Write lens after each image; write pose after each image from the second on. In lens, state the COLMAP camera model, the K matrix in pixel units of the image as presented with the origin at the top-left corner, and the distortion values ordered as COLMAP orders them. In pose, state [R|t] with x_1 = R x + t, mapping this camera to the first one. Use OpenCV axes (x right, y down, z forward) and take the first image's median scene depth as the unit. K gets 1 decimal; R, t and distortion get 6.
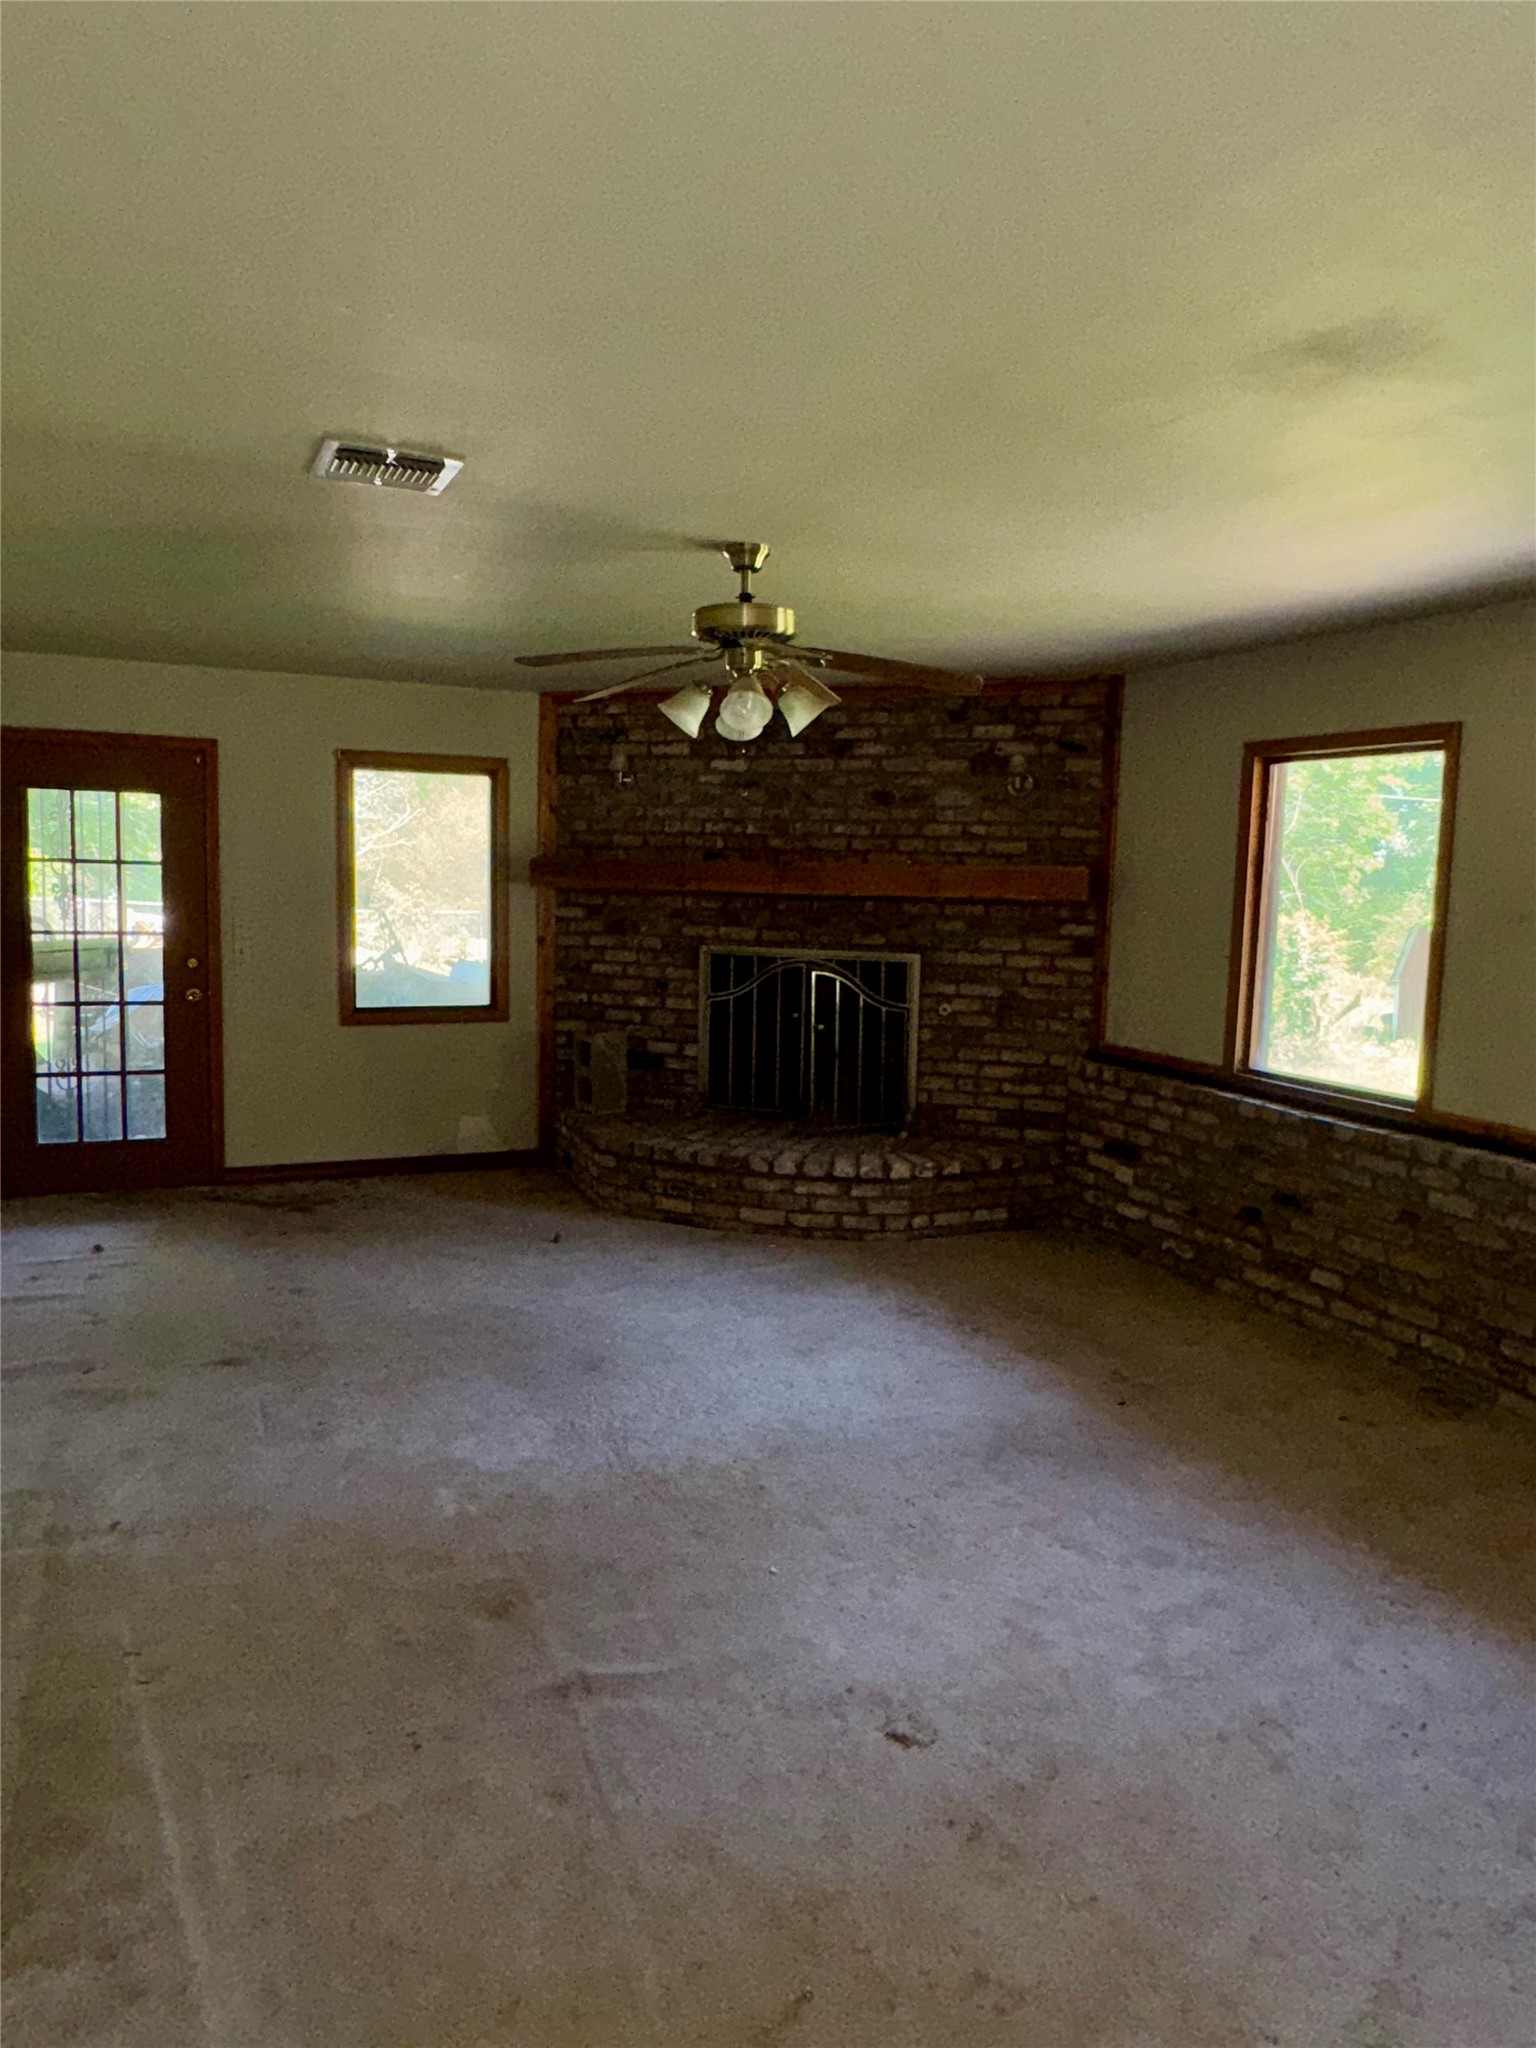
lens RADIAL K [[1333.0, 0, 776.9], [0, 1333.0, 1026.4], [0, 0, 1]] dist [-0.027873, -0.001045]
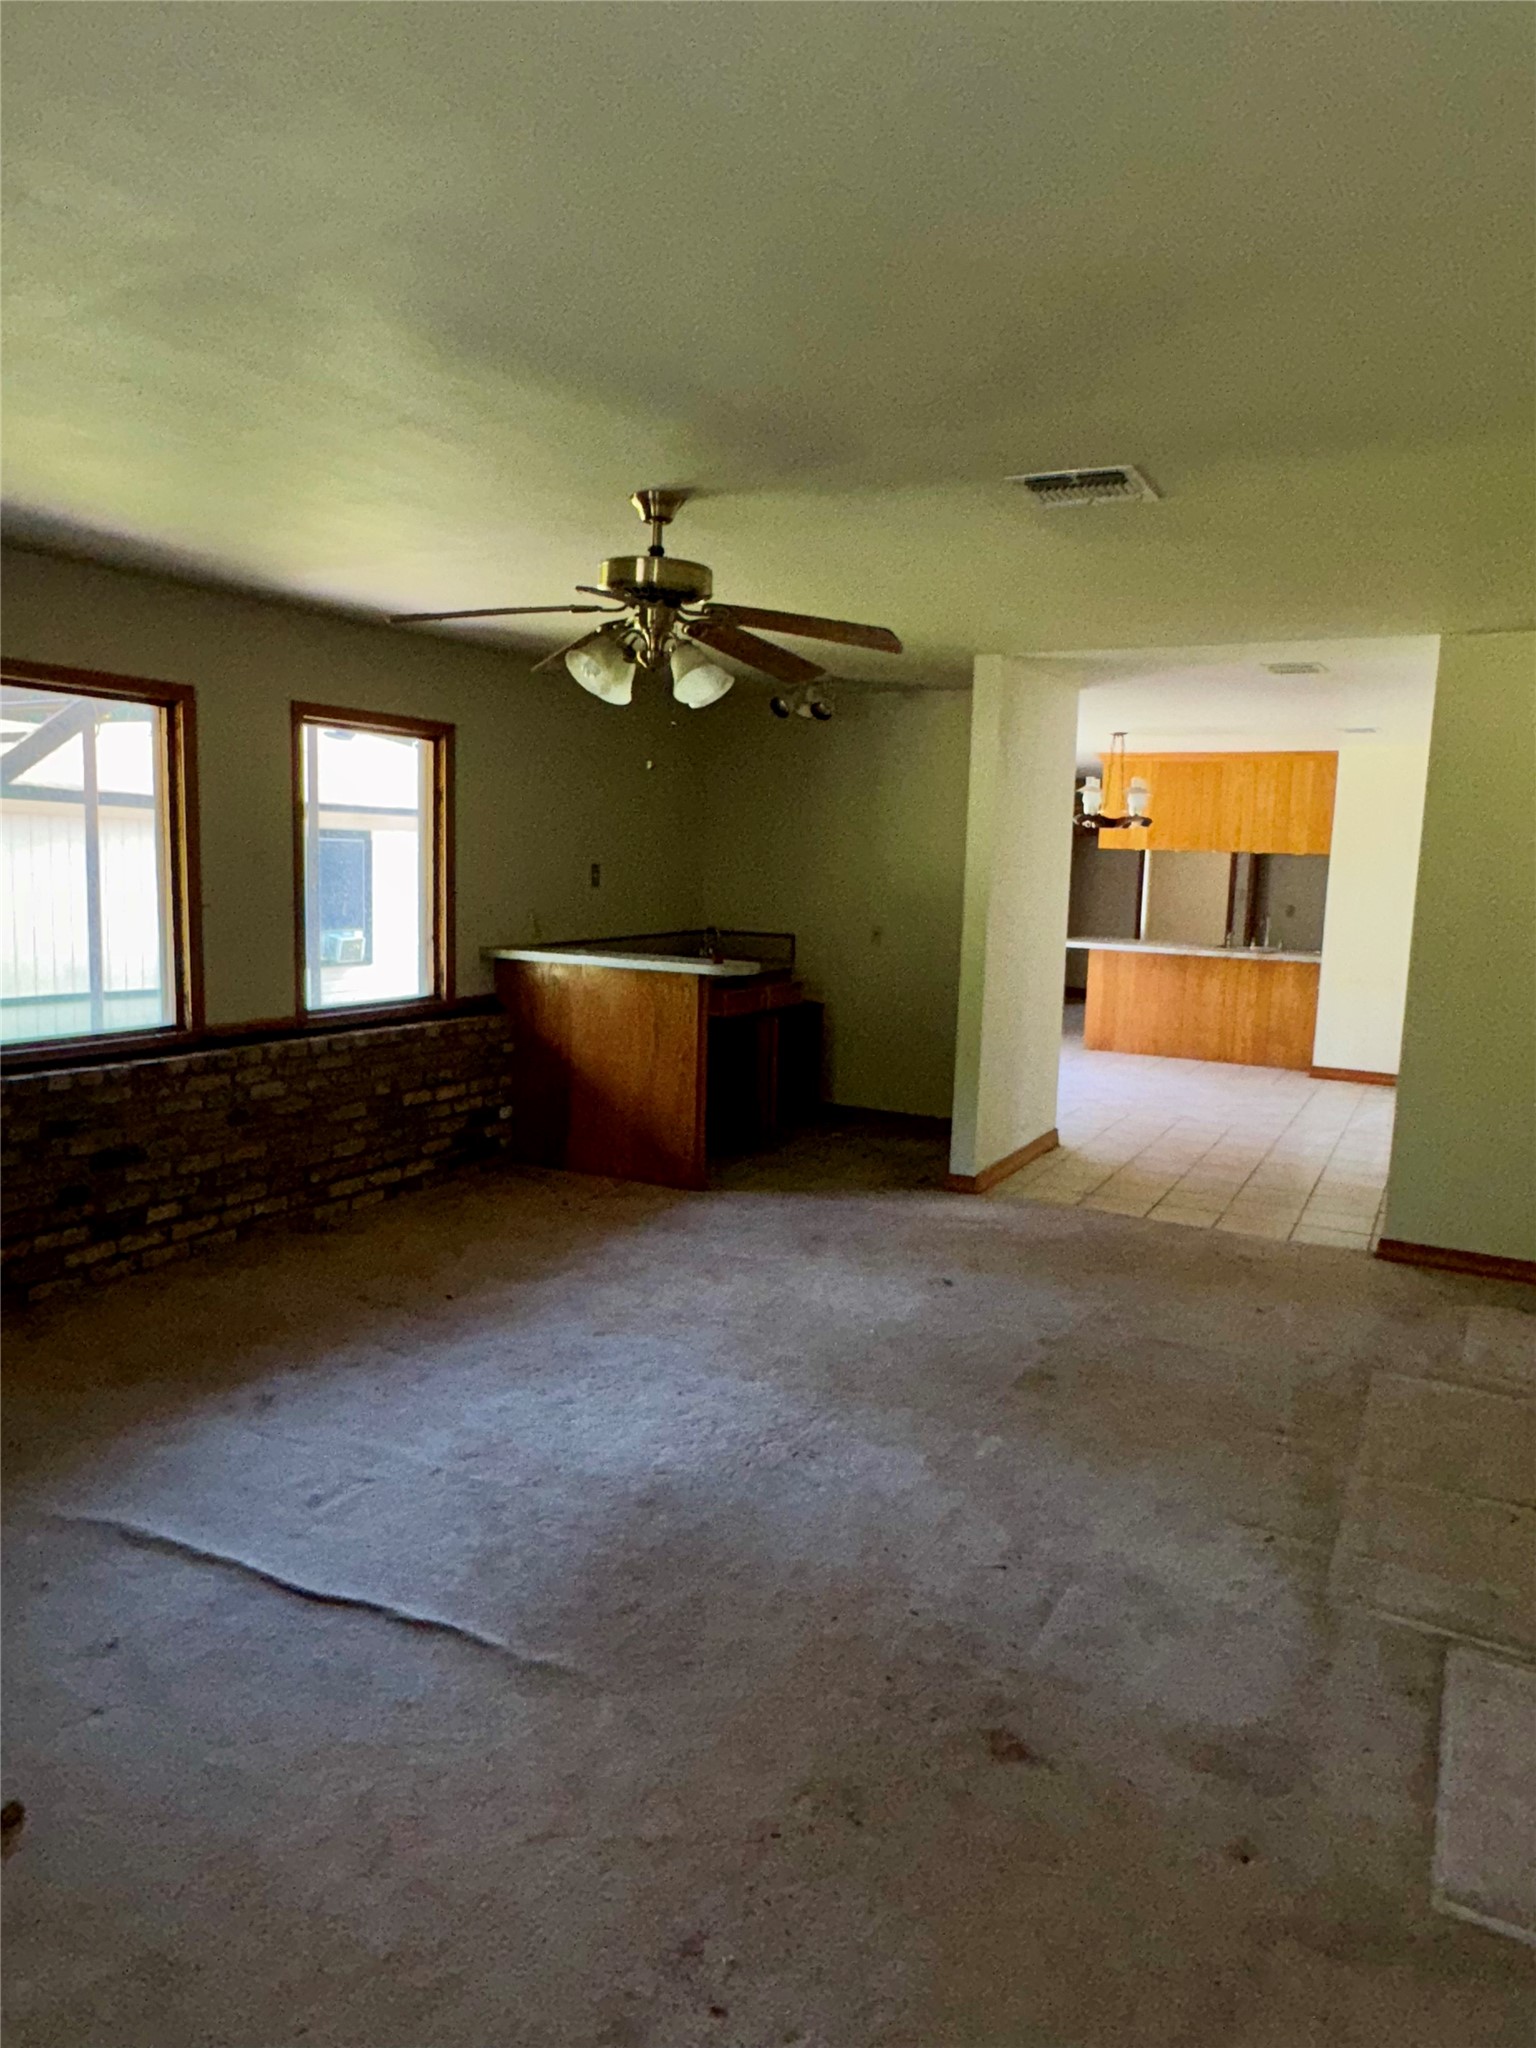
lens RADIAL K [[1333.0, 0, 770.4], [0, 1333.0, 1035.3], [0, 0, 1]] dist [-0.027873, -0.001045]
pose [[-0.600709, -0.158625, 0.783573, -0.720420], [0.038836, 0.973172, 0.226779, -0.175111], [-0.798524, 0.166659, -0.578432, 1.303309]]
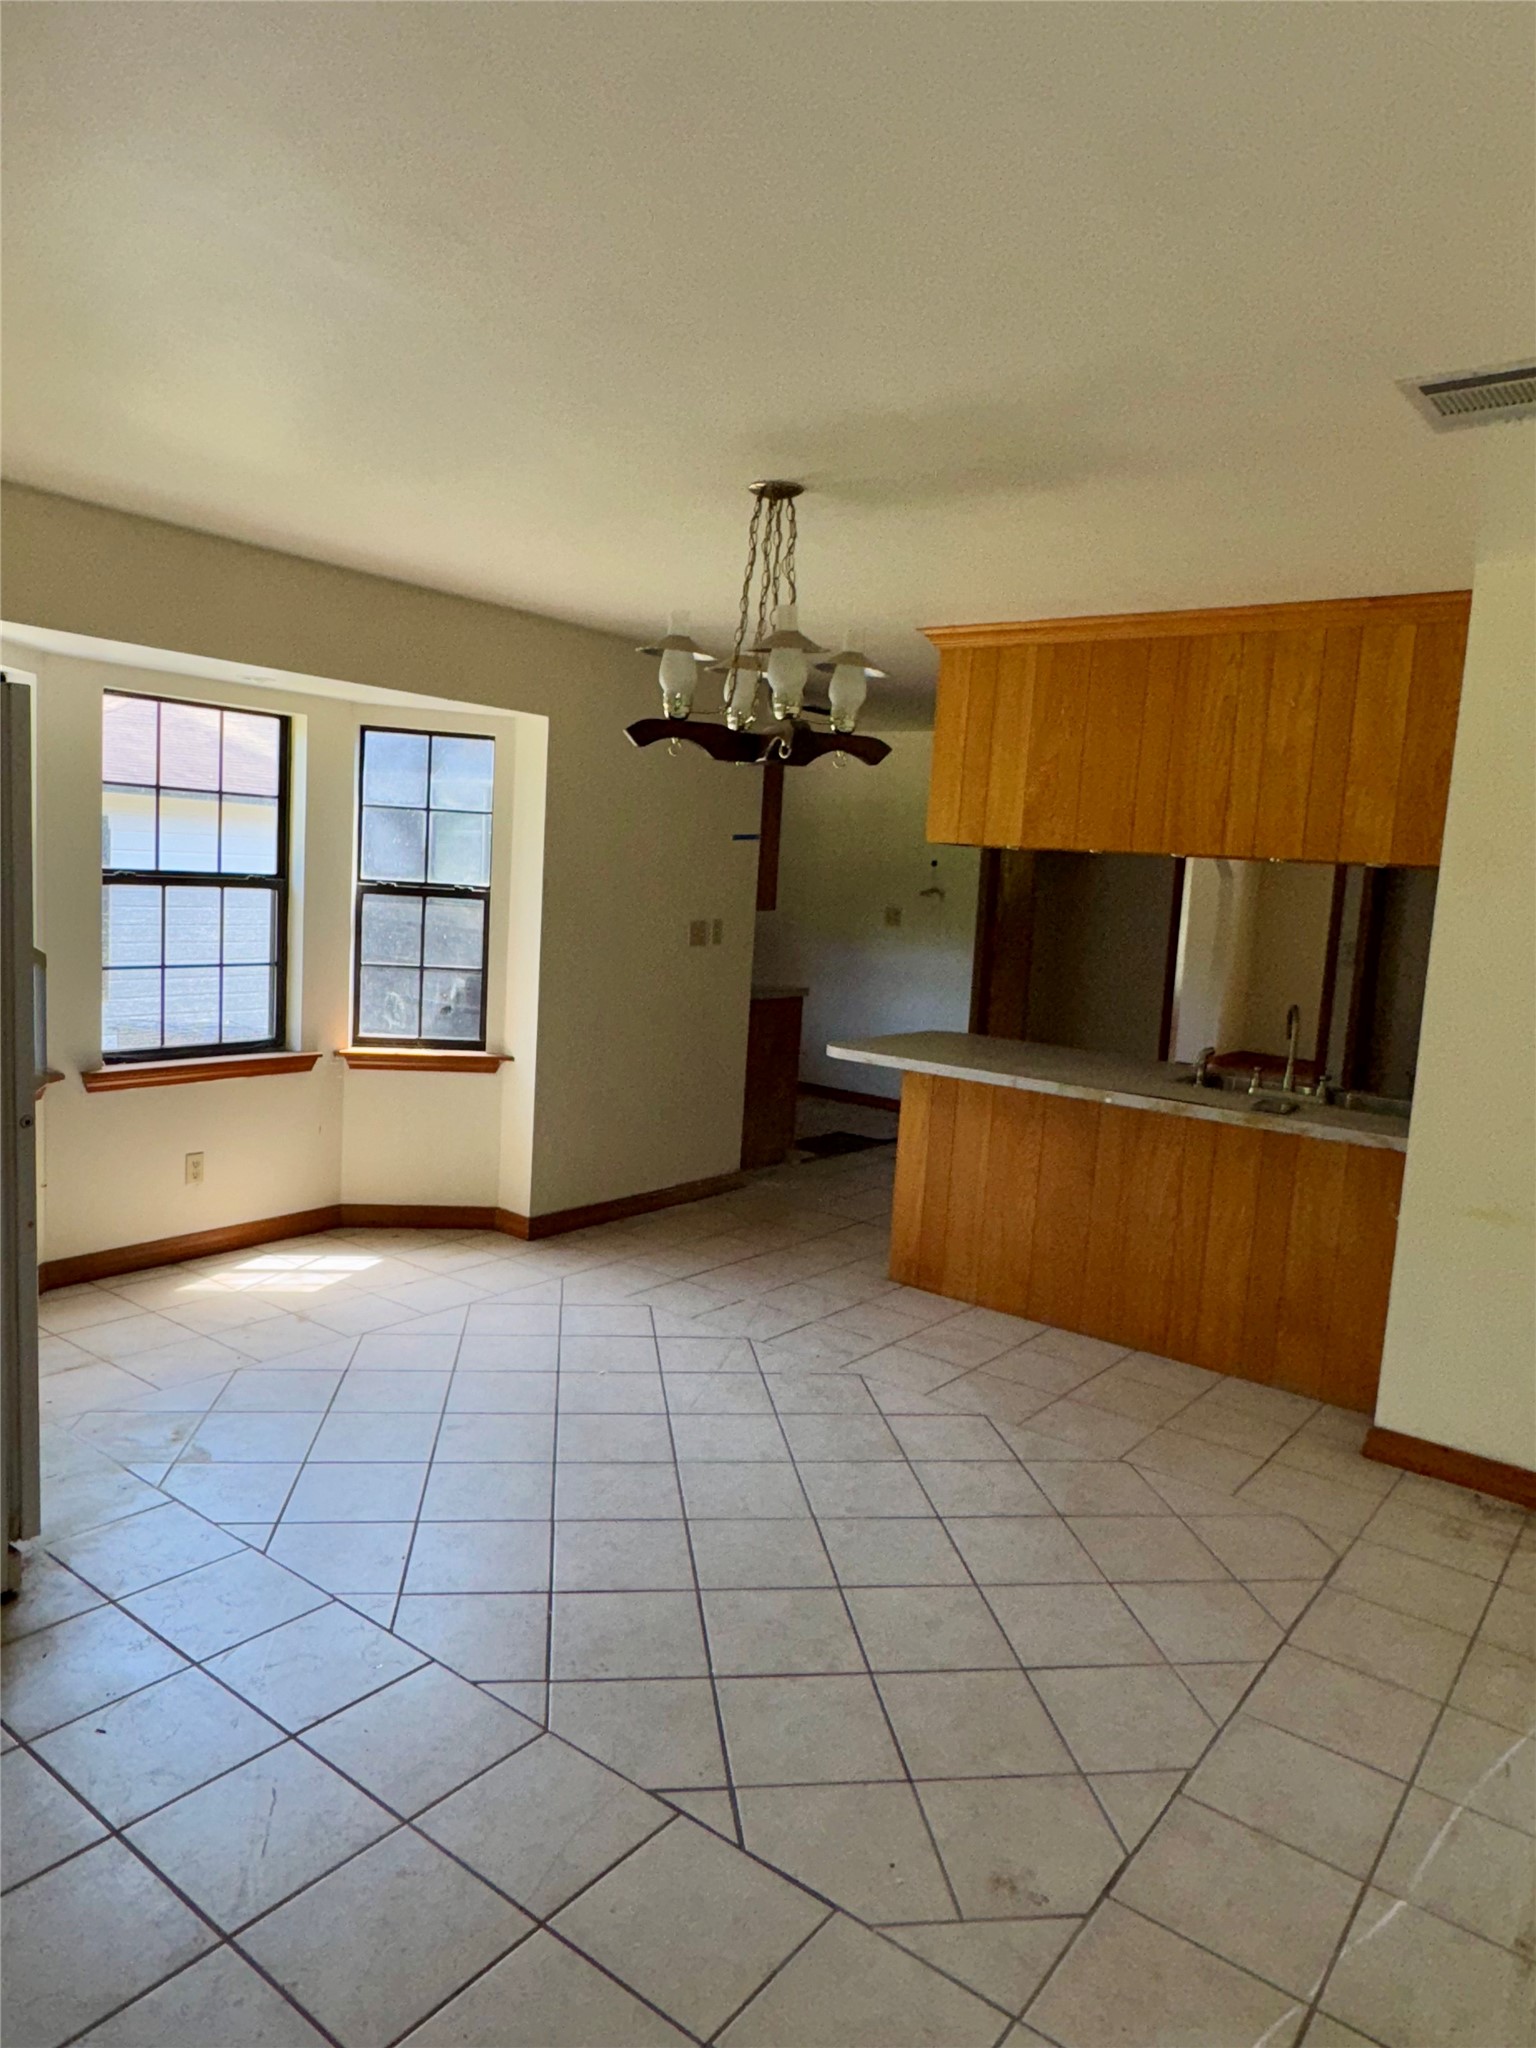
lens RADIAL K [[1333.0, 0, 774.7], [0, 1333.0, 1003.2], [0, 0, 1]] dist [-0.027873, -0.001045]
pose [[-0.469757, -0.159238, 0.868315, -0.637003], [0.028703, 0.980322, 0.195307, -0.156102], [-0.882329, 0.116670, -0.455943, 1.142378]]
